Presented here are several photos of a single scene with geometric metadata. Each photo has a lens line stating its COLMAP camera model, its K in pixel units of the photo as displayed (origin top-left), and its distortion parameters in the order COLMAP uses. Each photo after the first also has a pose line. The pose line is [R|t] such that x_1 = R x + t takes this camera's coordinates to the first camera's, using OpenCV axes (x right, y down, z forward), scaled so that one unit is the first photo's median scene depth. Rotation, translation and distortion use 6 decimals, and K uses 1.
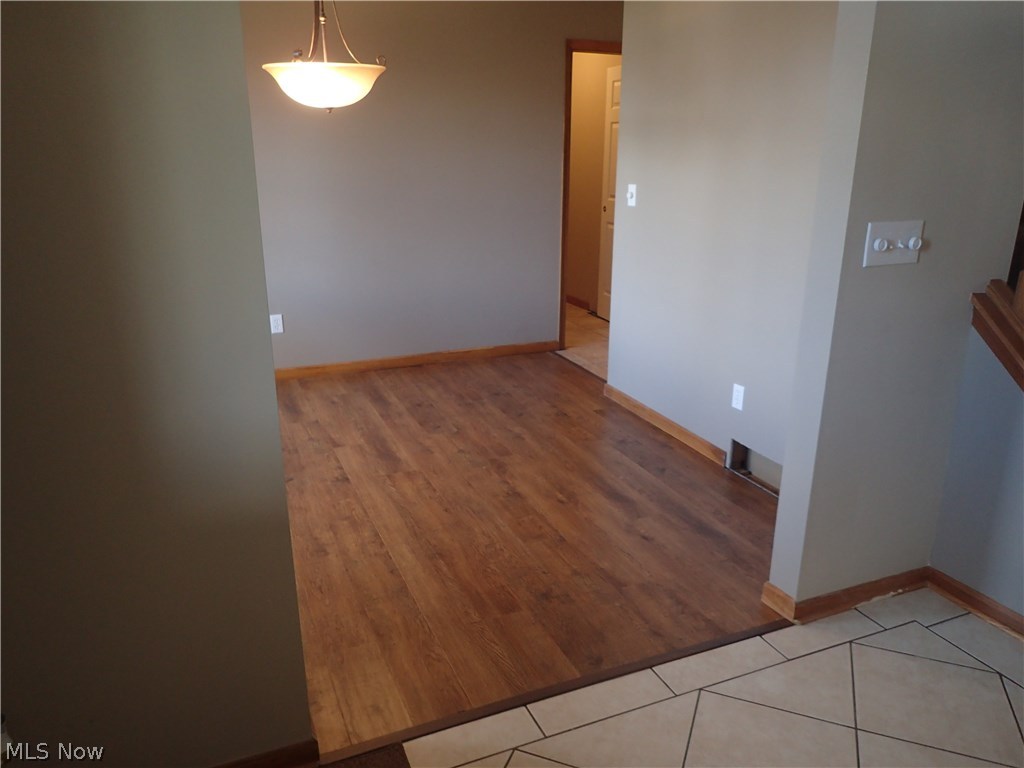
lens RADIAL K [[760.7, 0, 515.8], [0, 760.7, 380.2], [0, 0, 1]] dist [0.001197, -0.000976]
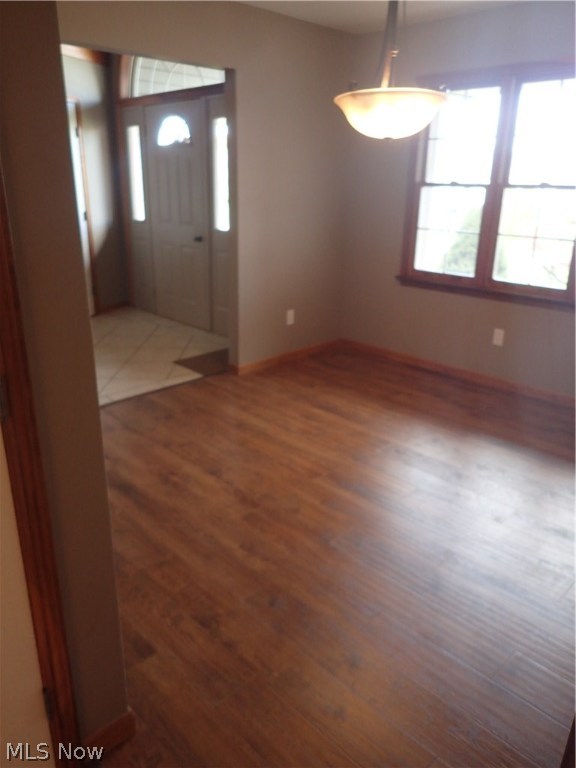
lens RADIAL K [[570.5, 0, 288.0], [0, 570.5, 384.0], [0, 0, 1]] dist [0.001197, -0.000976]
pose [[-0.936164, 0.075131, -0.343441, 0.179405], [-0.145768, 0.806017, 0.573663, -0.467753], [0.319919, 0.587105, -0.743612, 1.574707]]
